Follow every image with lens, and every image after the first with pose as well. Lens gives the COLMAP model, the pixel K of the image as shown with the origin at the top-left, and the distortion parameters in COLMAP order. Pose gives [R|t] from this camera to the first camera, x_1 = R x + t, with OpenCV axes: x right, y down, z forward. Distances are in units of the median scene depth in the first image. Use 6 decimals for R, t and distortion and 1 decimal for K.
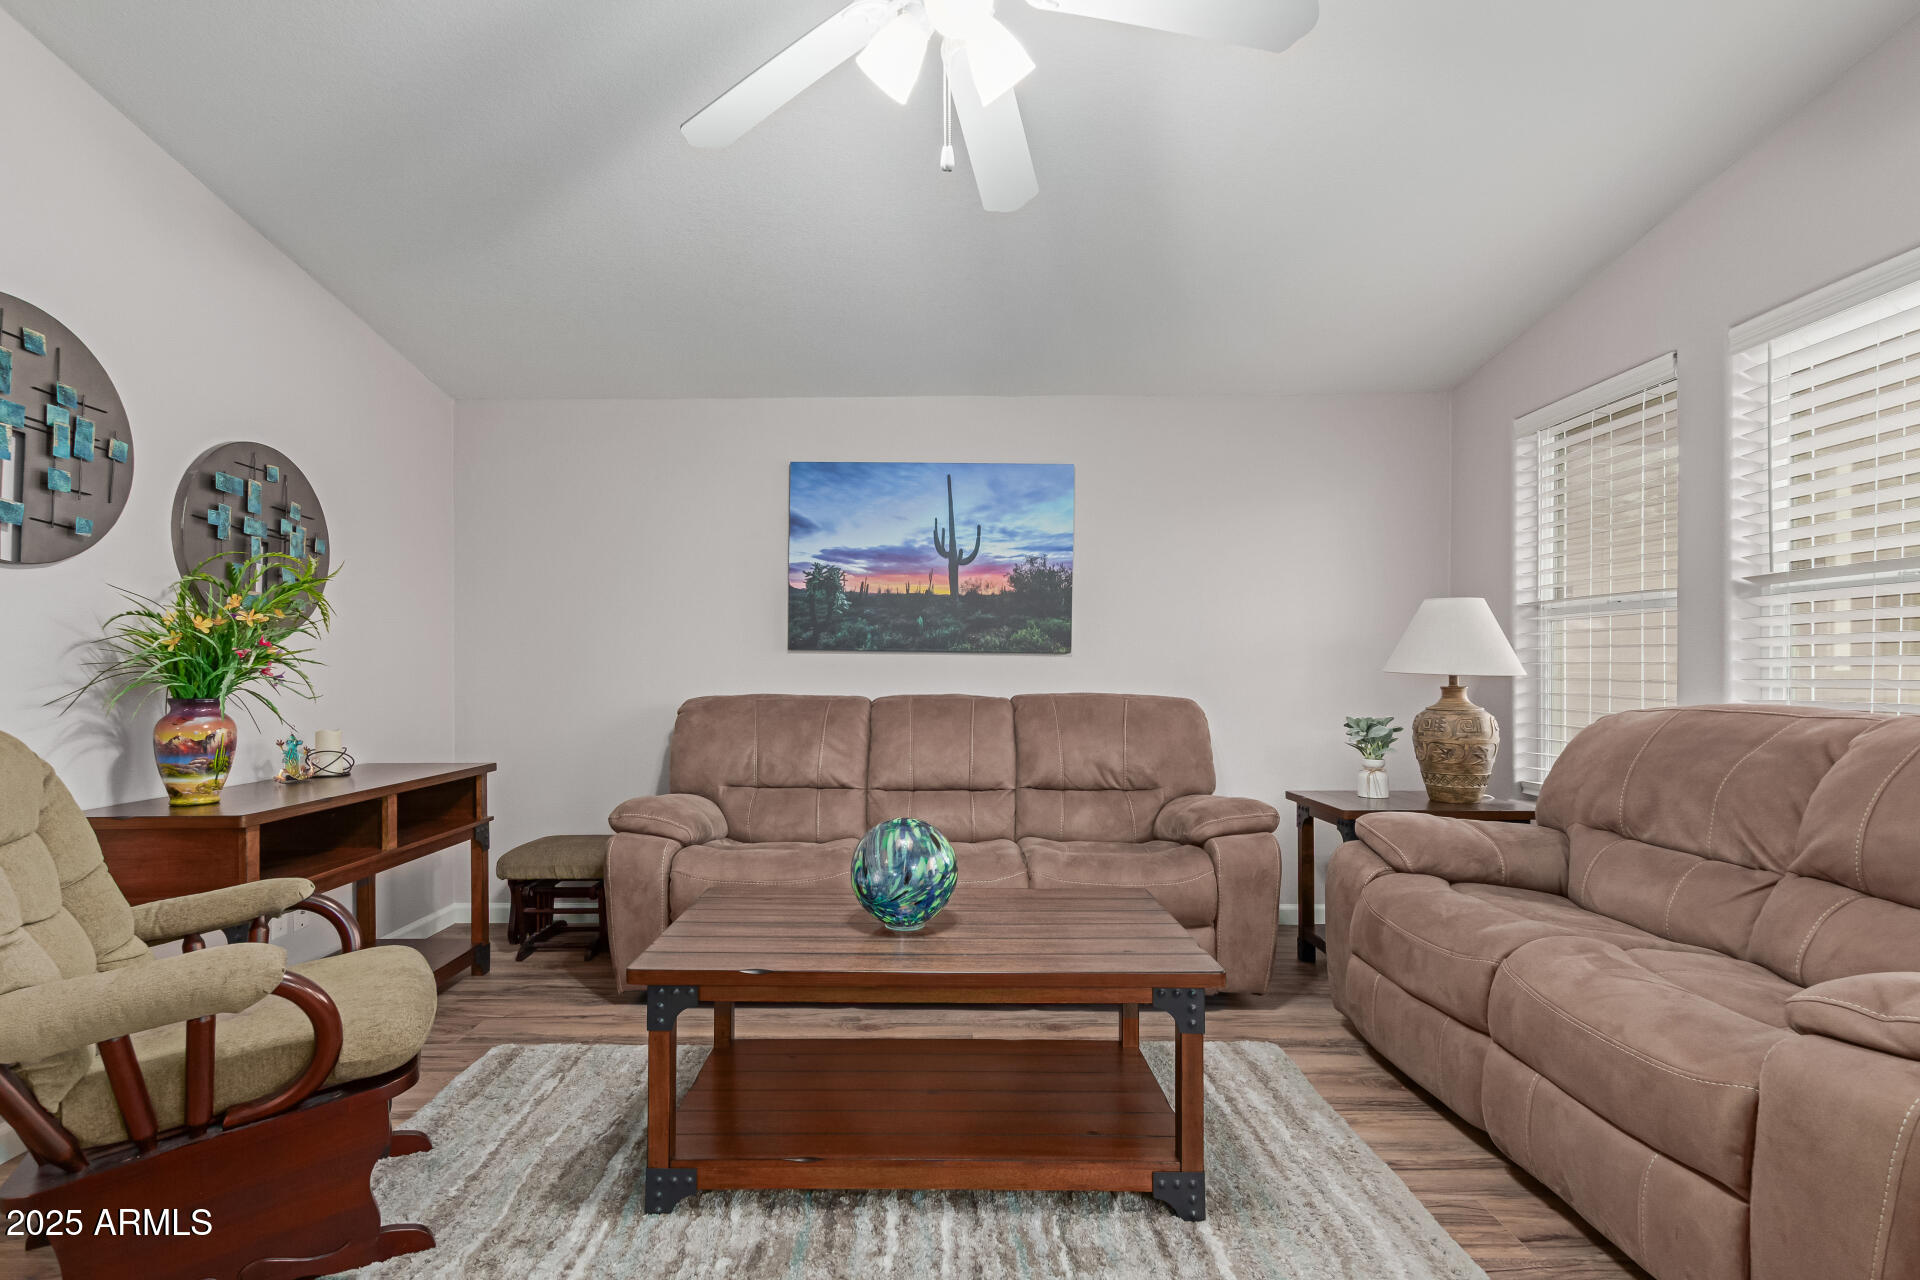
lens RADIAL K [[888.1, 0, 928.3], [0, 888.1, 680.0], [0, 0, 1]] dist [0.007811, -0.001585]
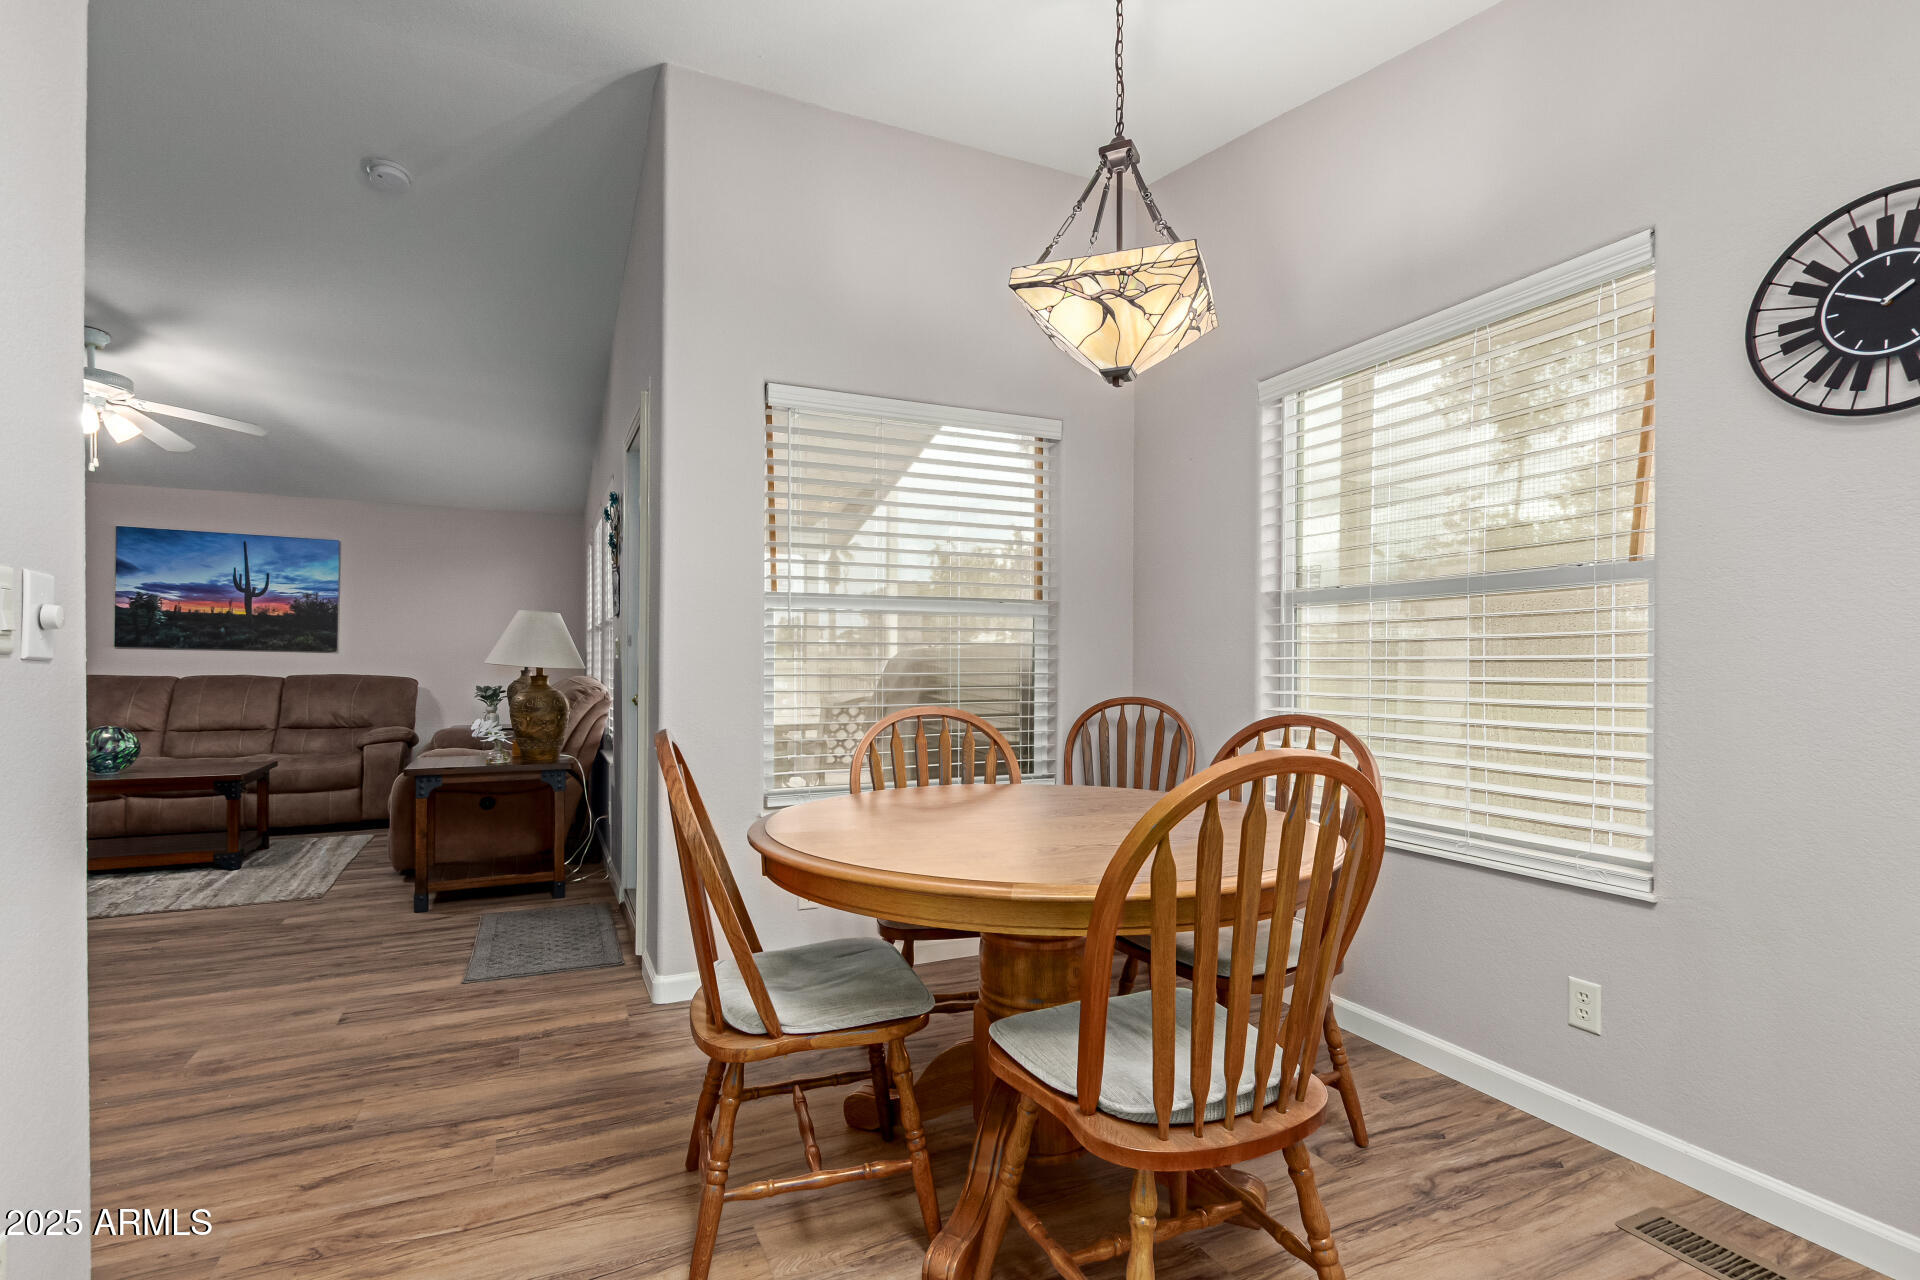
lens RADIAL K [[888.1, 0, 978.1], [0, 888.1, 669.6], [0, 0, 1]] dist [0.007811, -0.001585]
pose [[0.899156, 0.004098, 0.437610, 0.571604], [-0.000076, 0.999958, -0.009209, 0.022648], [-0.437629, 0.008247, 0.899118, -1.180312]]
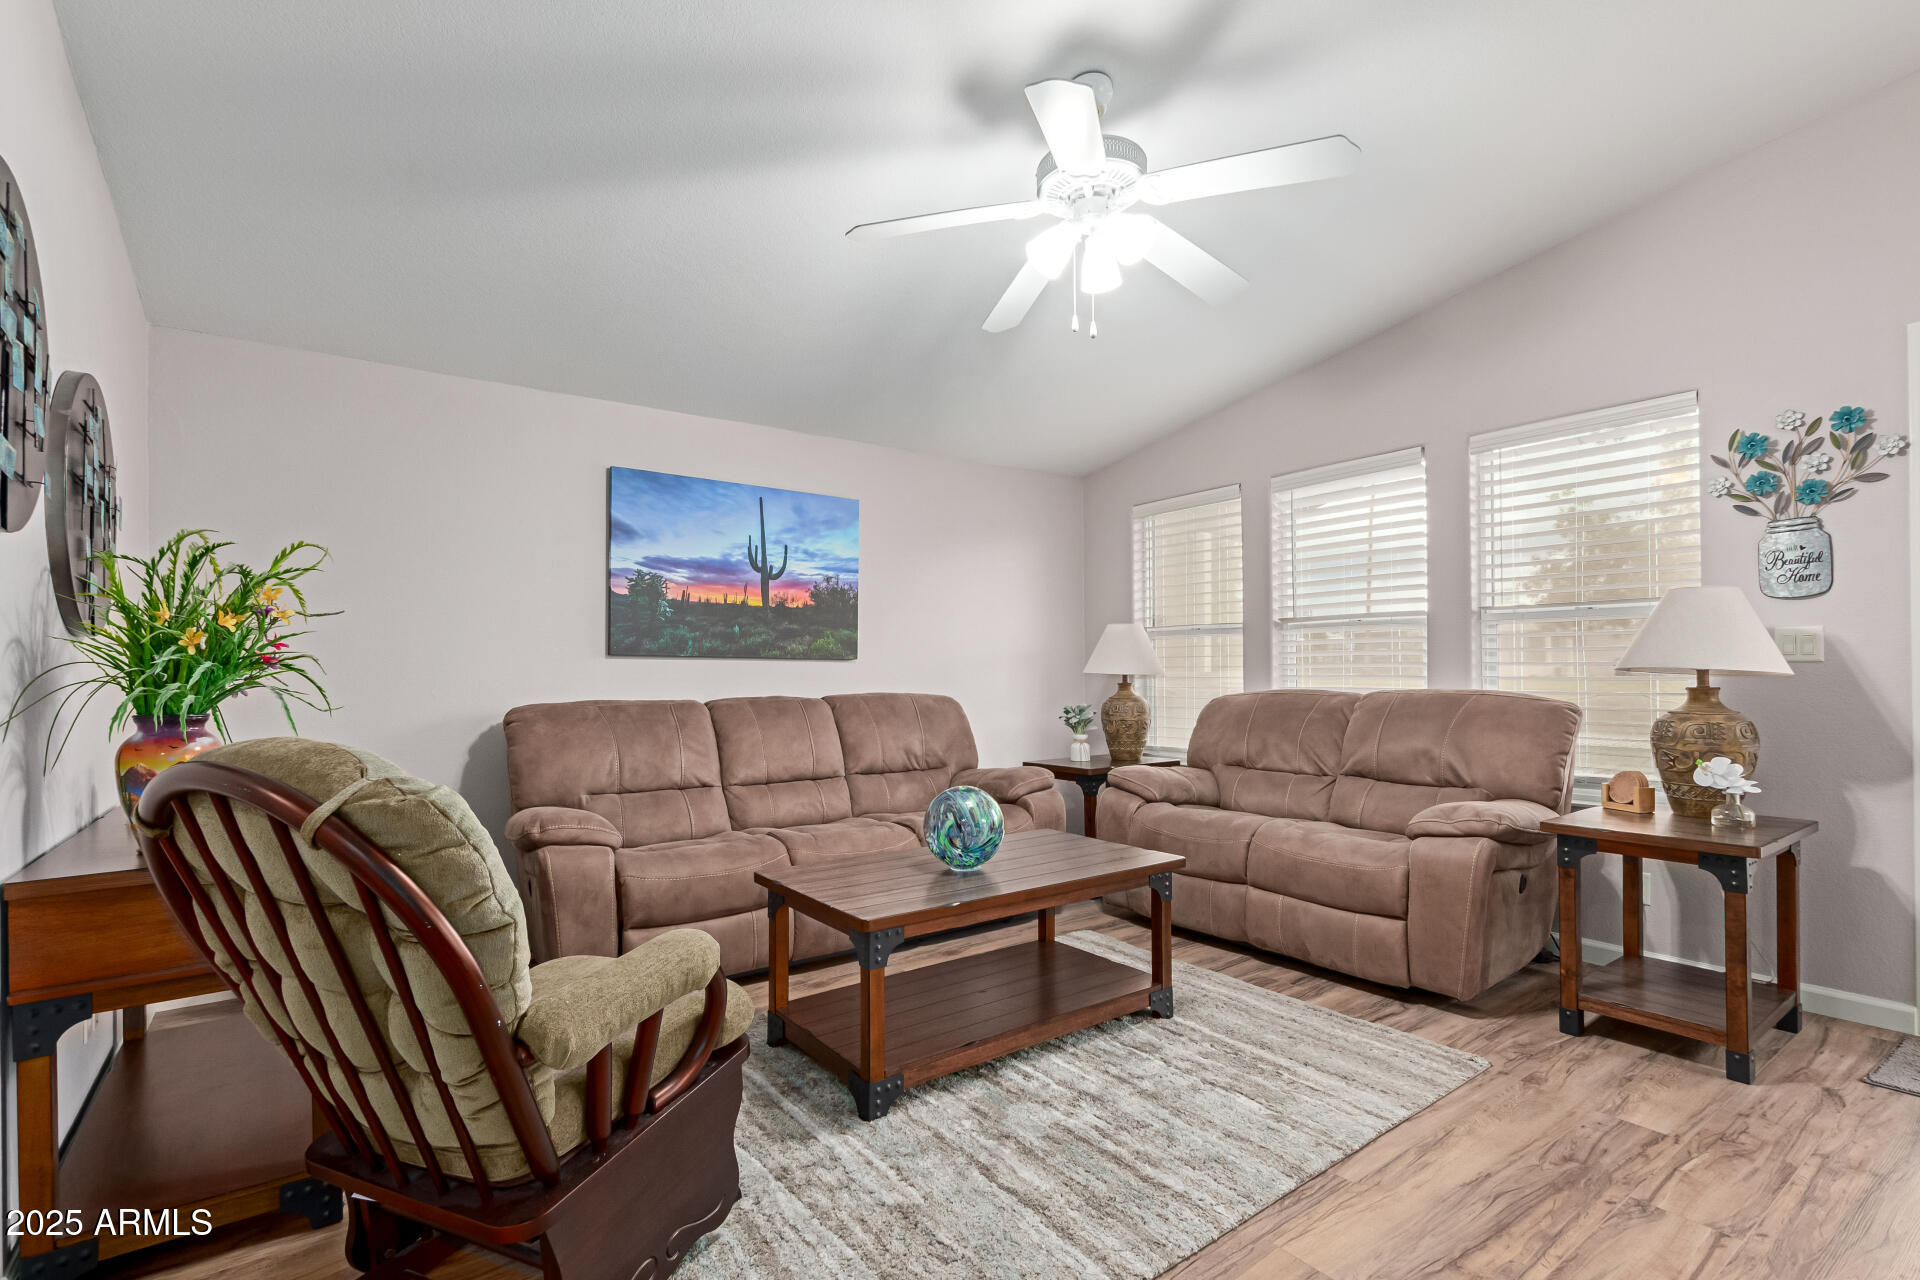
lens RADIAL K [[888.1, 0, 950.3], [0, 888.1, 679.7], [0, 0, 1]] dist [0.007811, -0.001585]
pose [[0.802431, -0.010049, 0.596660, -0.489219], [0.014377, 0.999894, -0.002496, 0.001244], [-0.596571, 0.010581, 0.802490, -0.022872]]
